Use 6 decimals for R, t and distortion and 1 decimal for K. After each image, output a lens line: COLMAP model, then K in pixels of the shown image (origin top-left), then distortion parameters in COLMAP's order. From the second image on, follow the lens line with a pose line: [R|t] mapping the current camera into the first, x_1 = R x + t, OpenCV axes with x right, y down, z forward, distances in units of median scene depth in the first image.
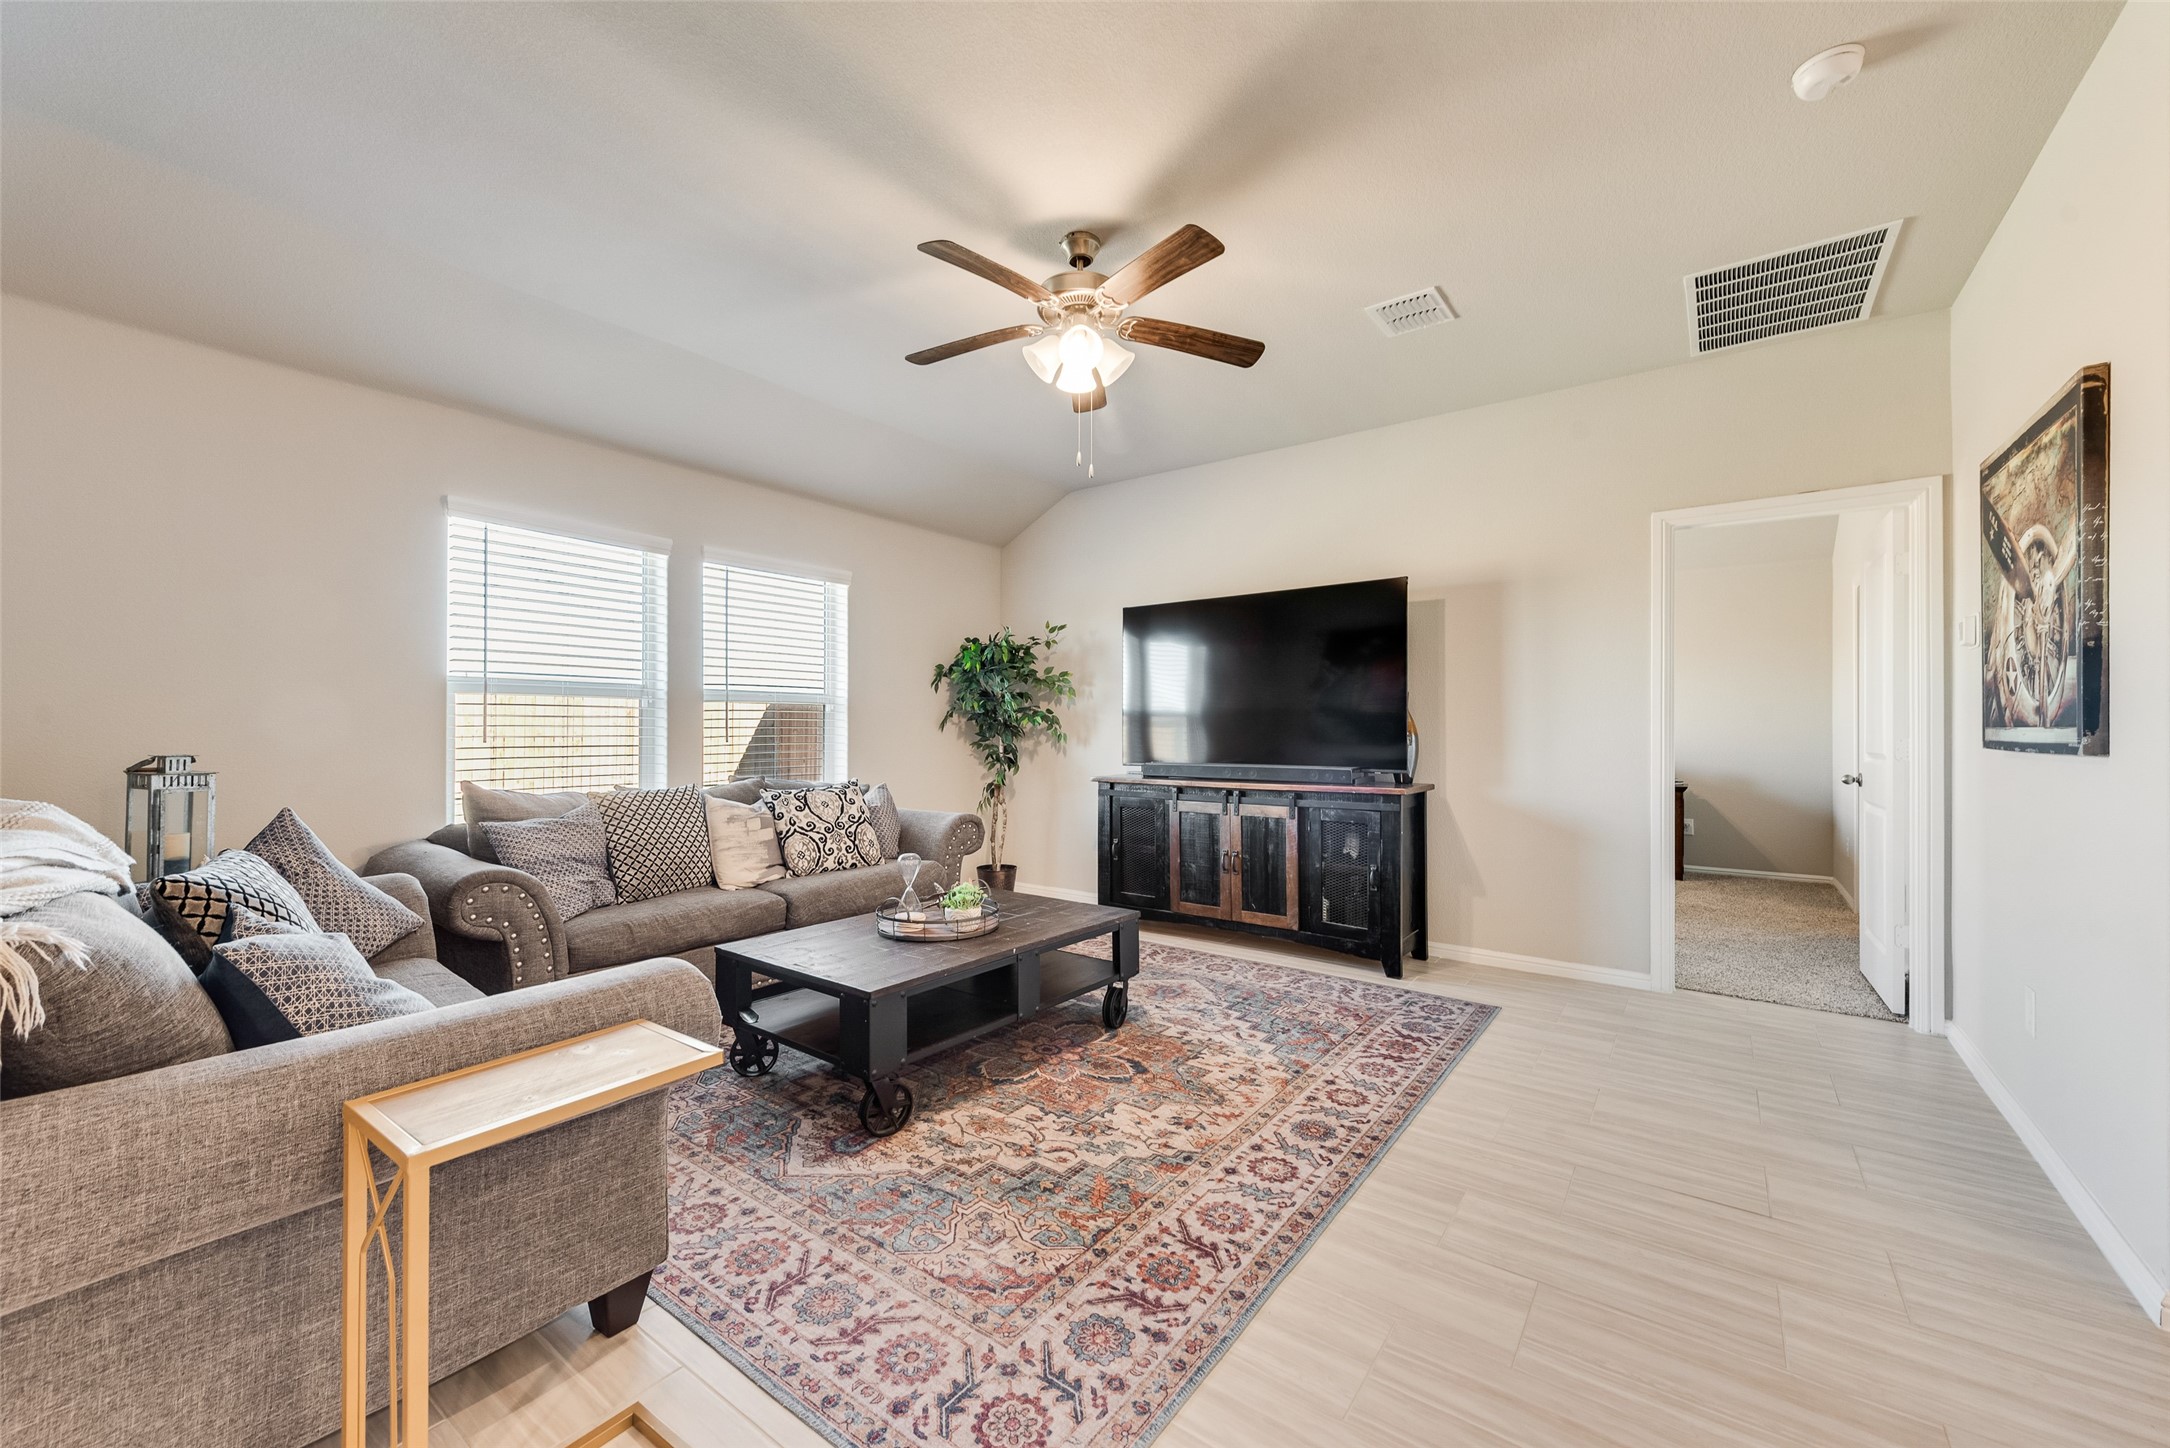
lens RADIAL K [[853.6, 0, 1077.8], [0, 853.6, 733.0], [0, 0, 1]] dist [0.006874, 0.000051]
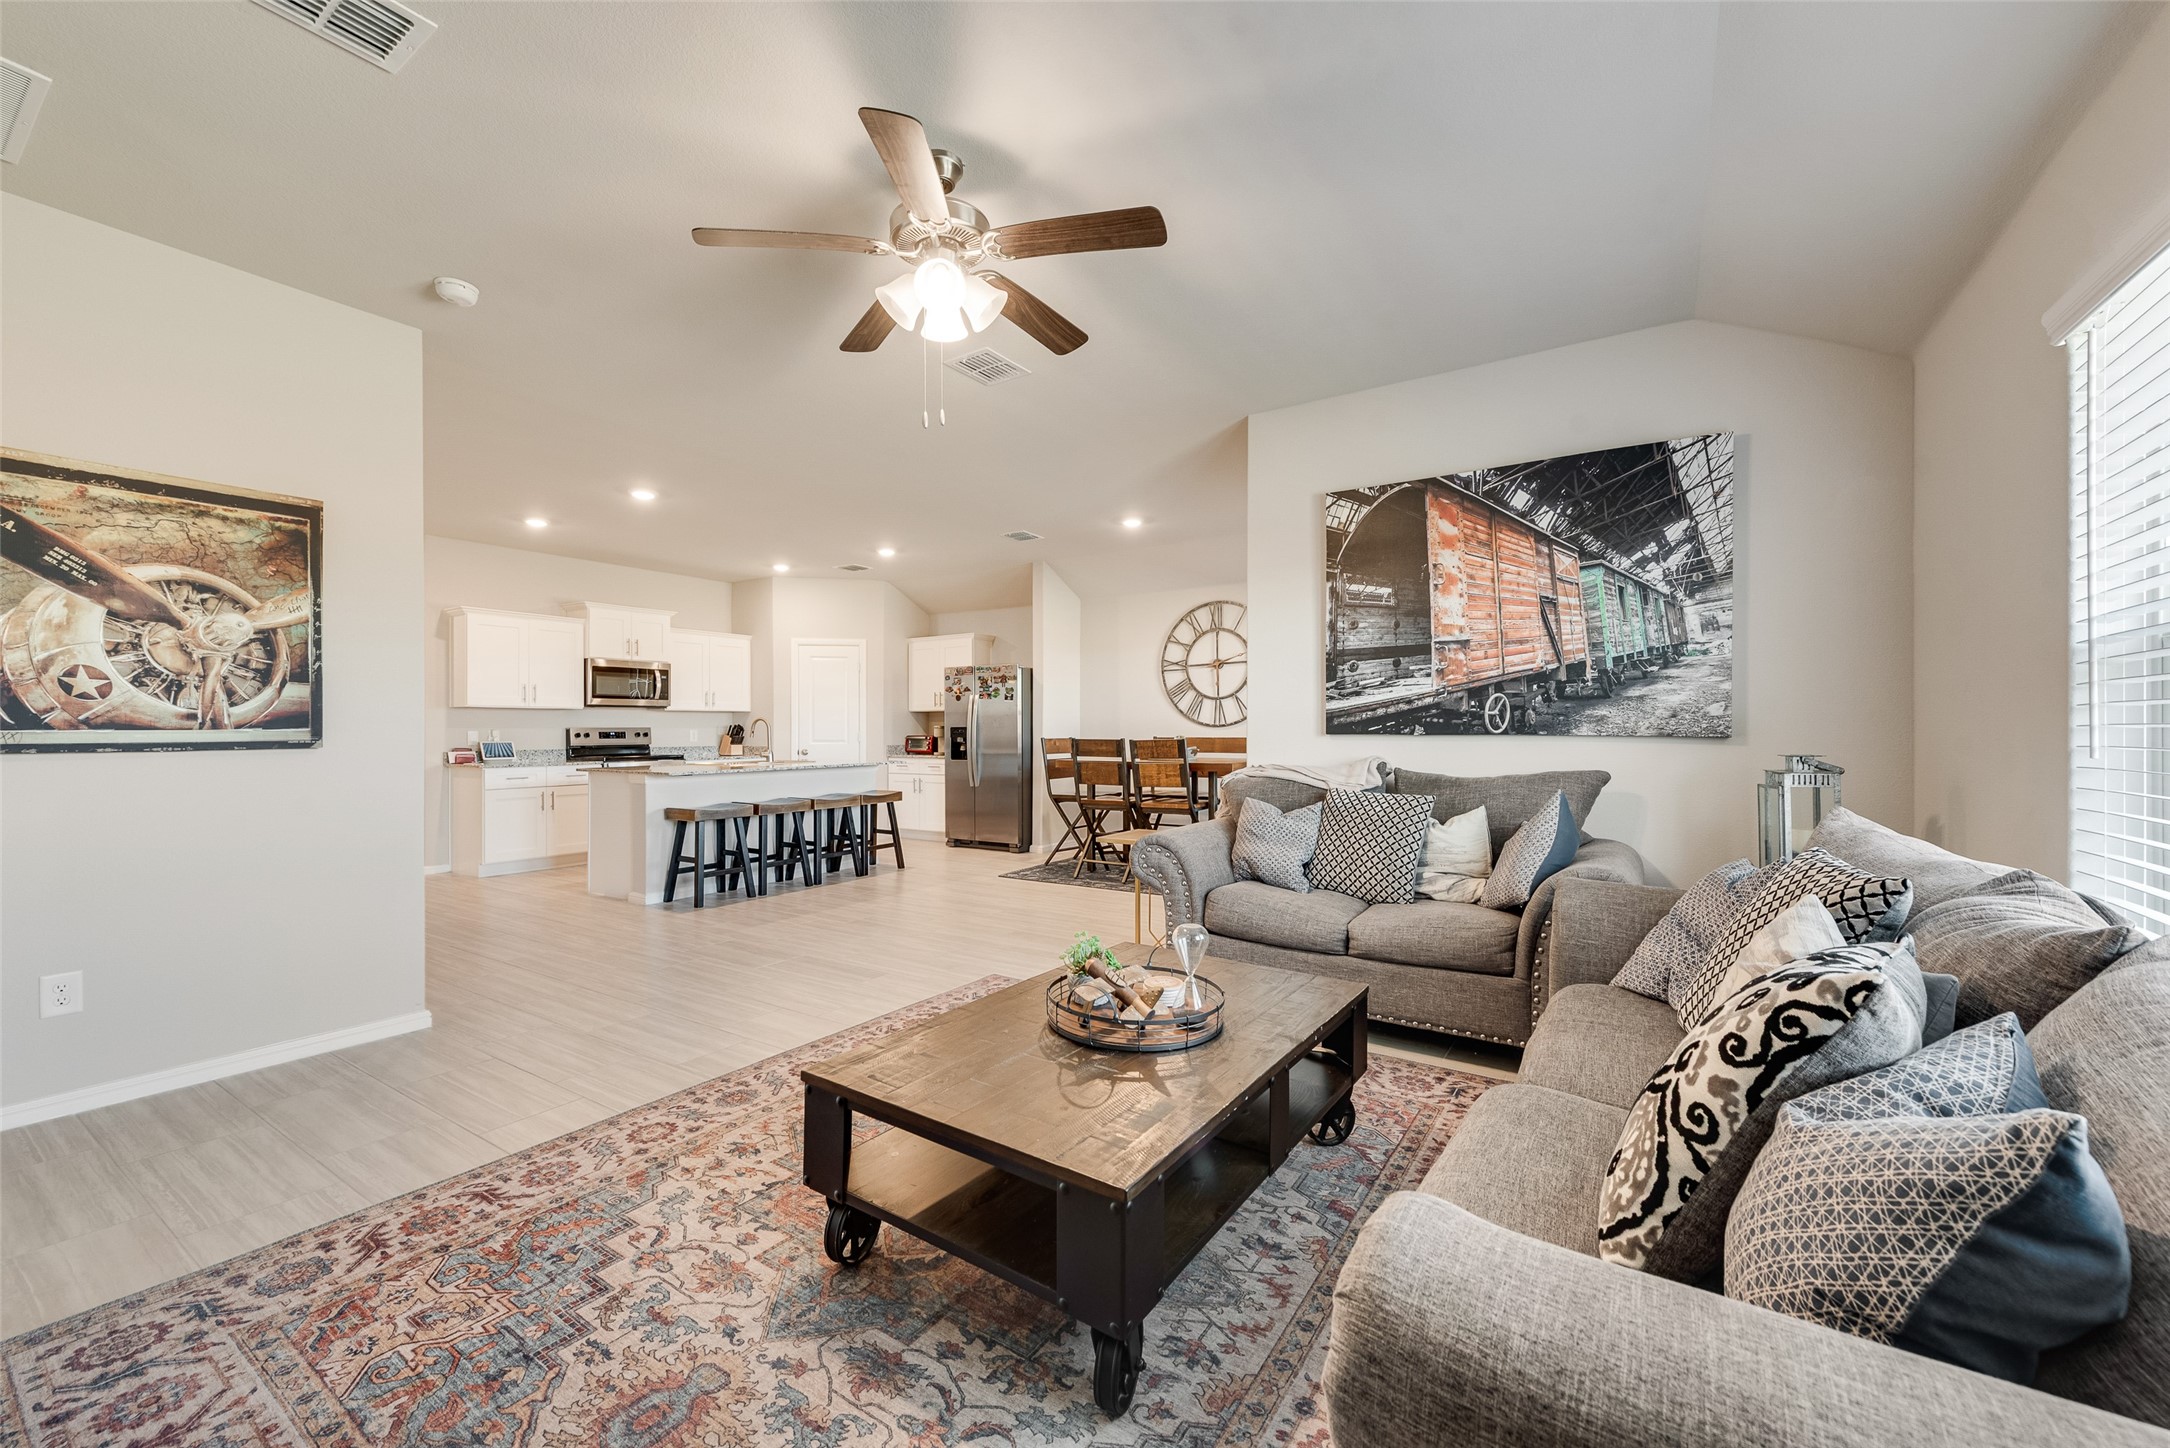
lens RADIAL K [[853.6, 0, 1087.8], [0, 853.6, 720.7], [0, 0, 1]] dist [0.006874, 0.000051]
pose [[-0.997795, 0.000287, -0.066372, -0.082317], [0.000342, 1.000000, -0.000814, -0.014590], [0.066371, -0.000835, -0.997795, 1.754679]]
